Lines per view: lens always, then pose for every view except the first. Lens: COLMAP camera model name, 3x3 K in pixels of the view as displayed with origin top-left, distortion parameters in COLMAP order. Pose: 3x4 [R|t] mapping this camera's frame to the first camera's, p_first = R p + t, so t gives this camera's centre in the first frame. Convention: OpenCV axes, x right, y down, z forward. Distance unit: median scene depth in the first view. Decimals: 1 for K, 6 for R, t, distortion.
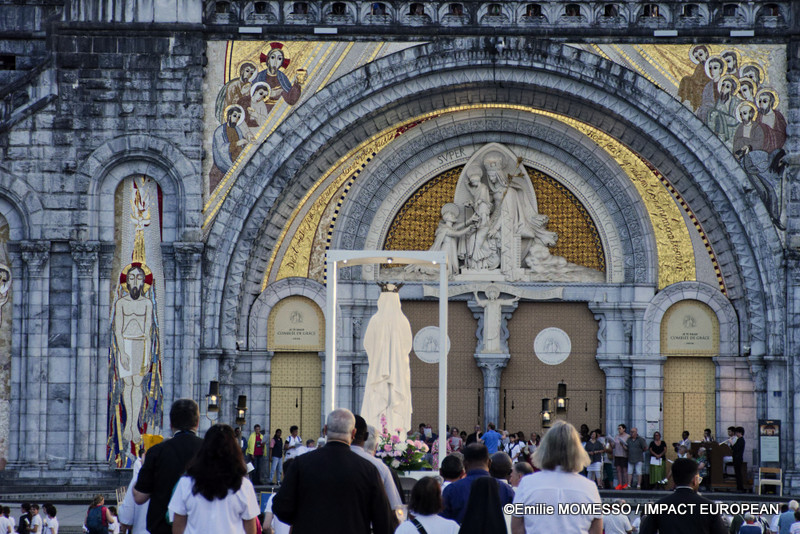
lens RADIAL K [[2933.1, 0, 395.4], [0, 2933.1, 268.6], [0, 0, 1]] dist [1.422496, 0.000000]
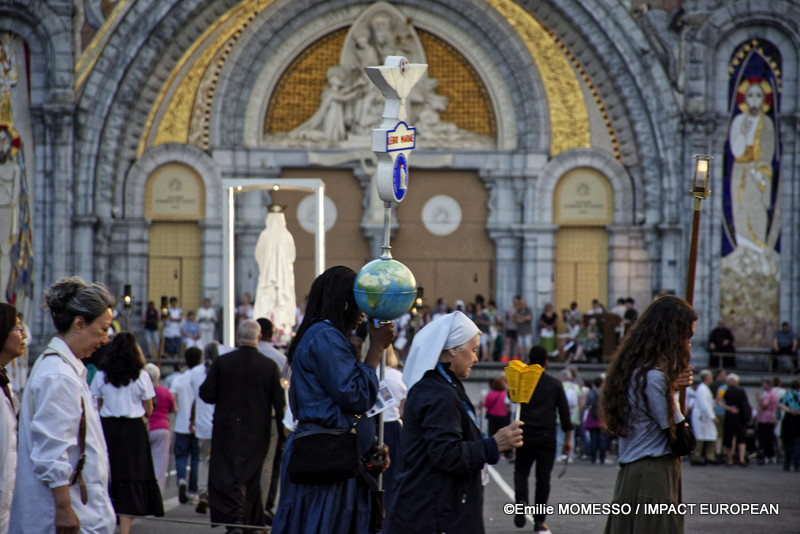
lens RADIAL K [[4562.5, 0, 390.3], [0, 4562.5, 275.3], [0, 0, 1]] dist [3.047624, 0.000000]
pose [[0.999665, 0.000955, 0.025882, -0.002302], [-0.001790, 0.999478, 0.032246, -0.002337], [-0.025838, -0.032282, 0.999145, -0.489543]]
